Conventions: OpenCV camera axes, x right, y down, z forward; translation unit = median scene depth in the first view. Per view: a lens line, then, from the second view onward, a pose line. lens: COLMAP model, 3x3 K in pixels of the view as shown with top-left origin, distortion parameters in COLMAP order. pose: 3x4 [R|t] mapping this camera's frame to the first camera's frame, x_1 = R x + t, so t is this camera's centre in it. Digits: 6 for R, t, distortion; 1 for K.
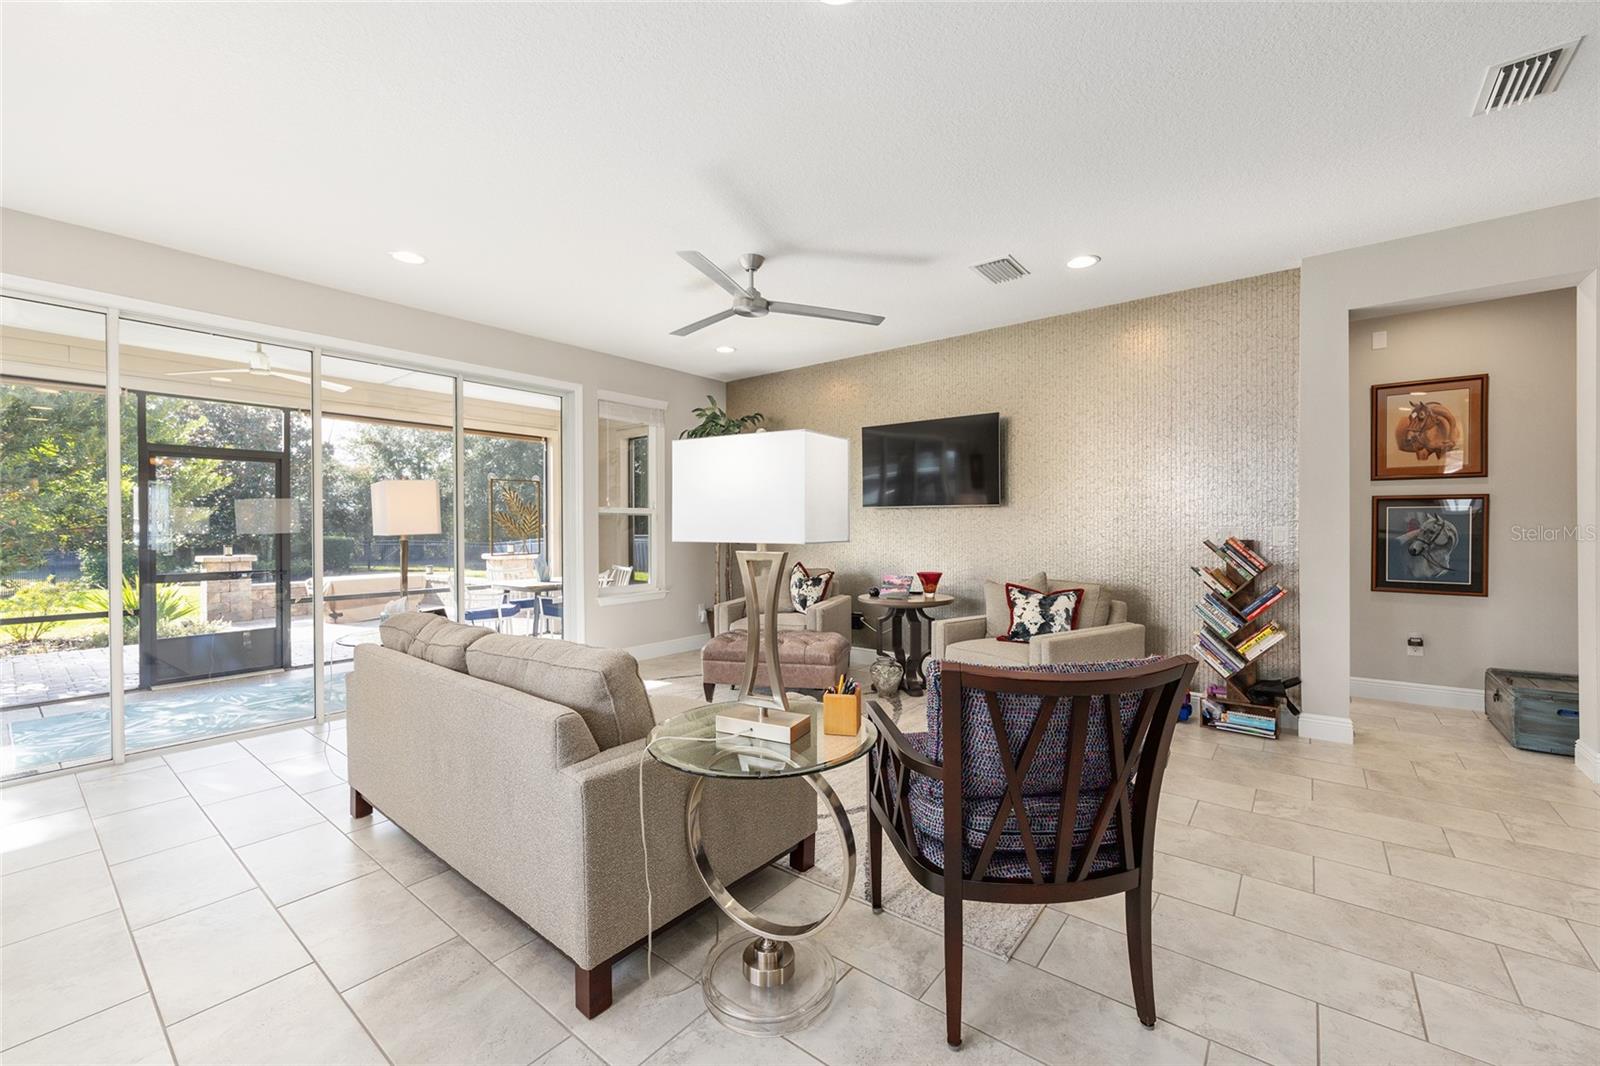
lens RADIAL K [[642.9, 0, 805.8], [0, 642.9, 528.5], [0, 0, 1]] dist [-0.000273, 0.000547]
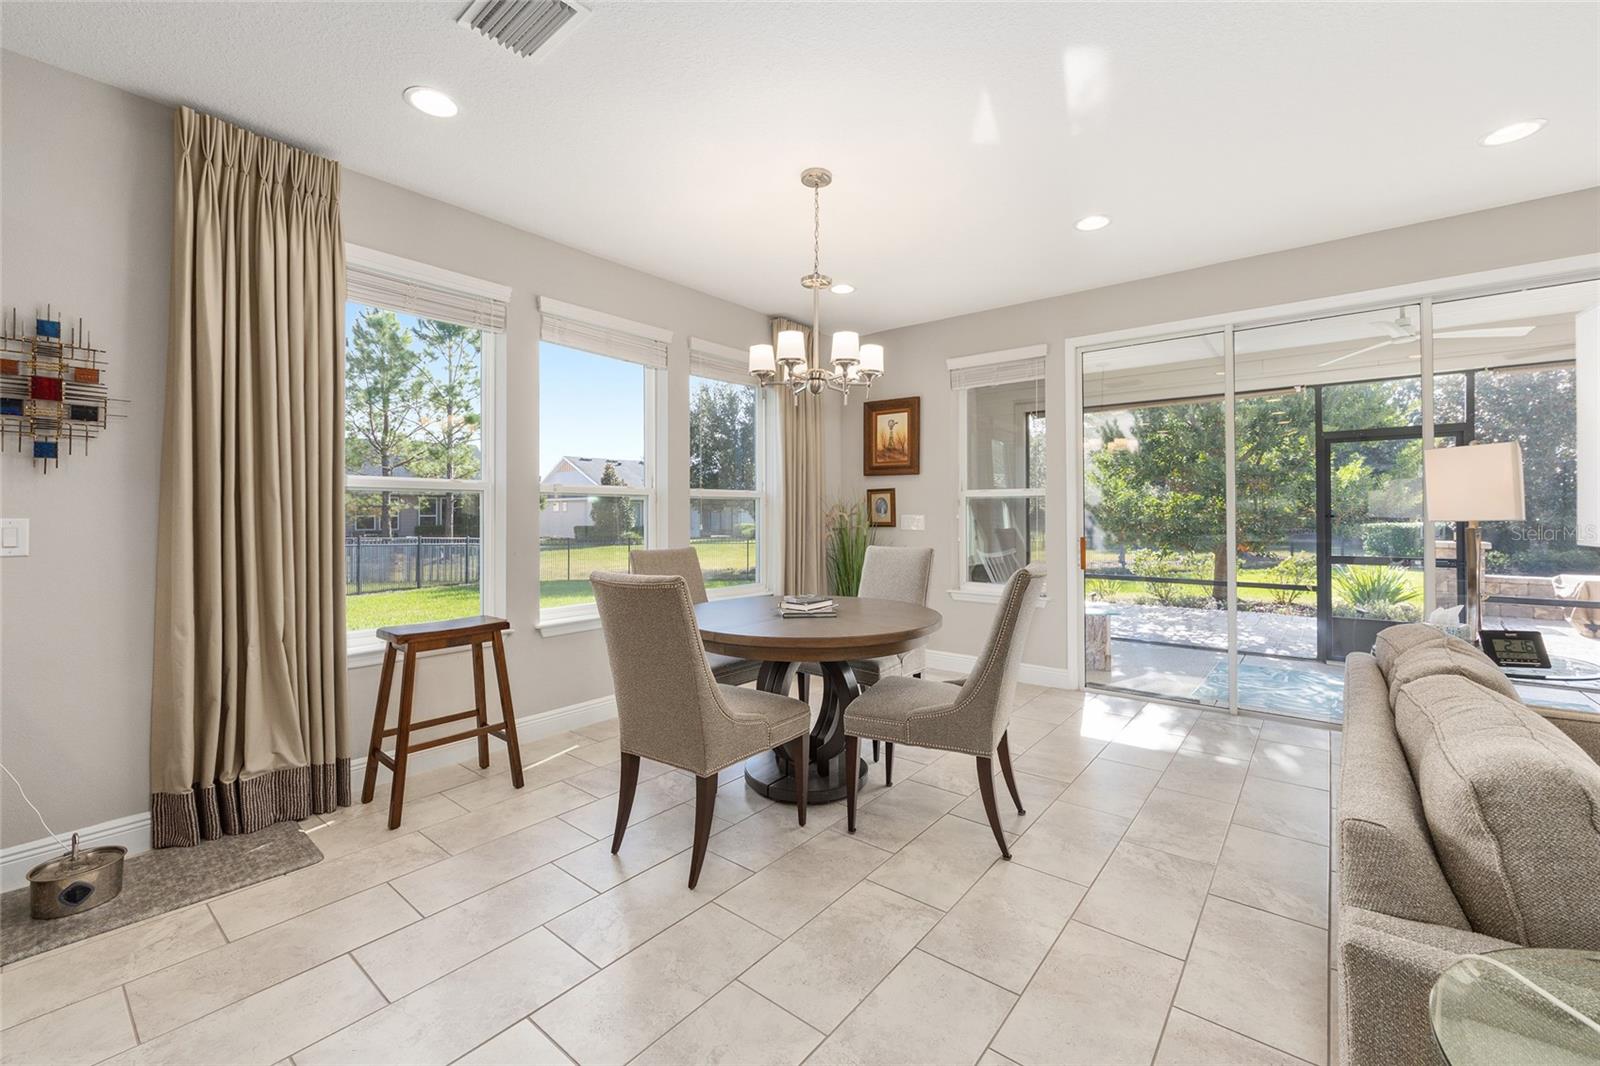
lens RADIAL K [[642.9, 0, 802.2], [0, 642.9, 507.6], [0, 0, 1]] dist [-0.000273, 0.000547]
pose [[-0.023672, -0.007334, -0.999693, 0.090789], [0.000235, 0.999973, -0.007342, -0.000073], [0.999720, -0.000408, -0.023670, 0.183107]]
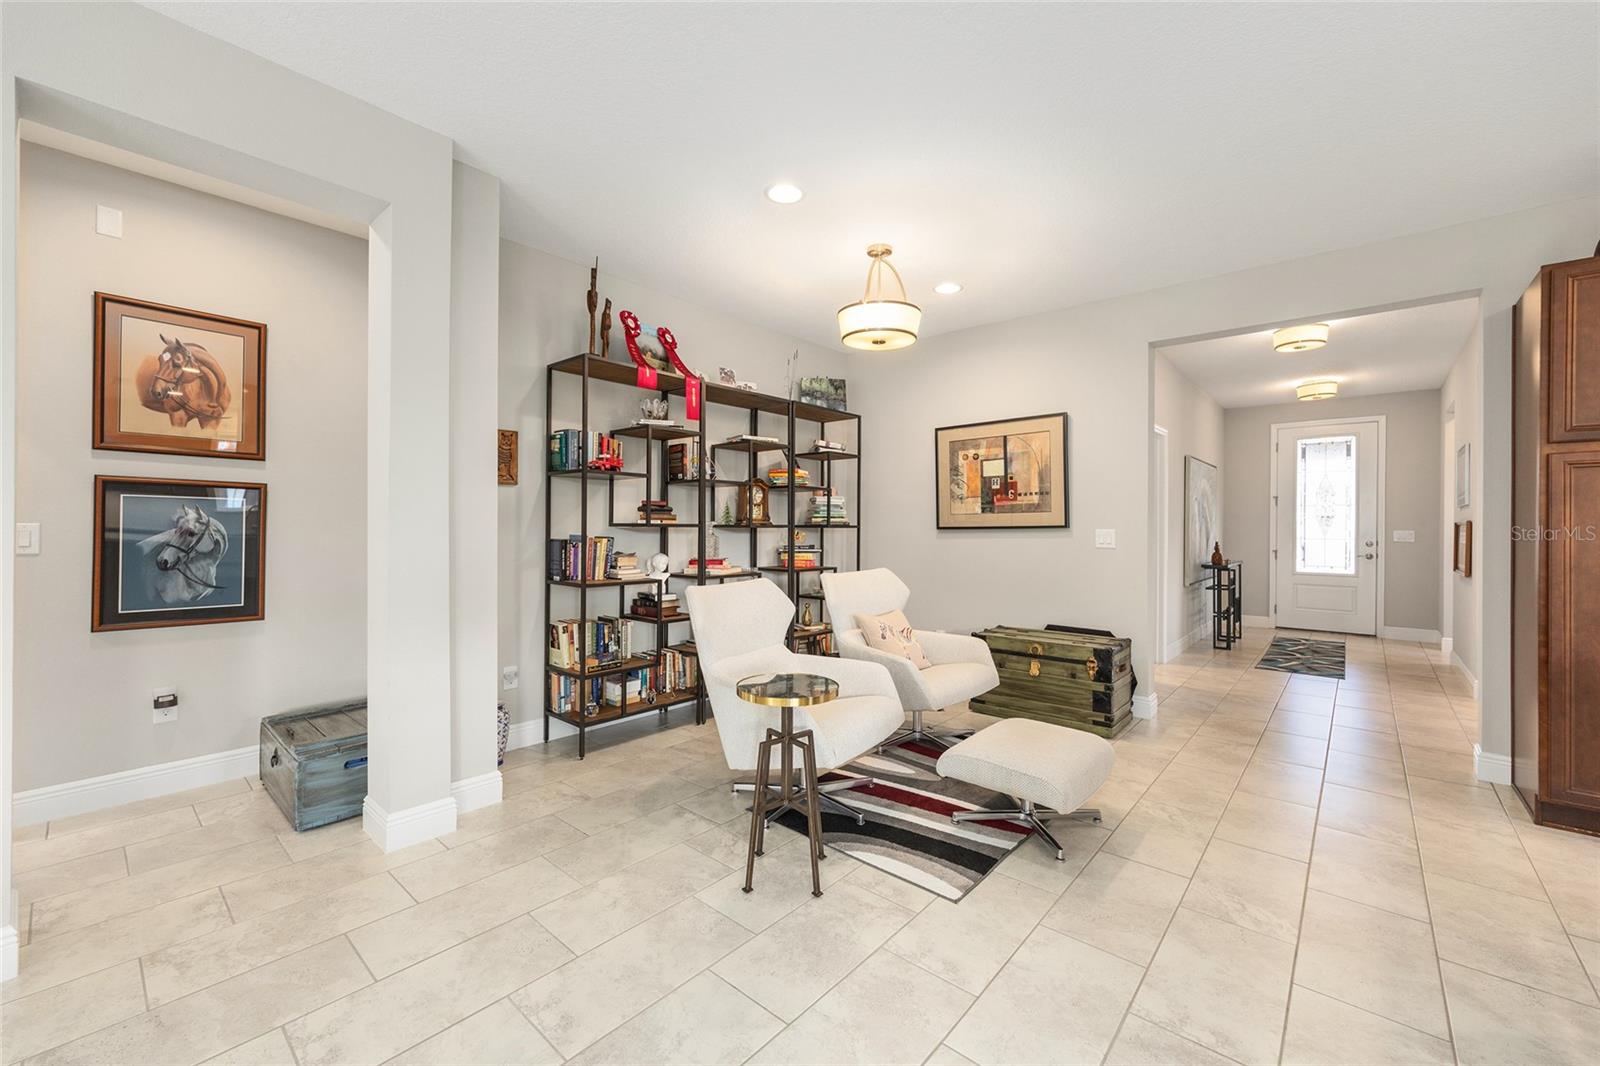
lens RADIAL K [[642.9, 0, 802.6], [0, 642.9, 526.2], [0, 0, 1]] dist [-0.000273, 0.000547]
pose [[0.052858, 0.005094, 0.998589, 0.330259], [-0.003876, 0.999981, -0.004896, -0.002323], [-0.998595, -0.003612, 0.052876, 0.320305]]
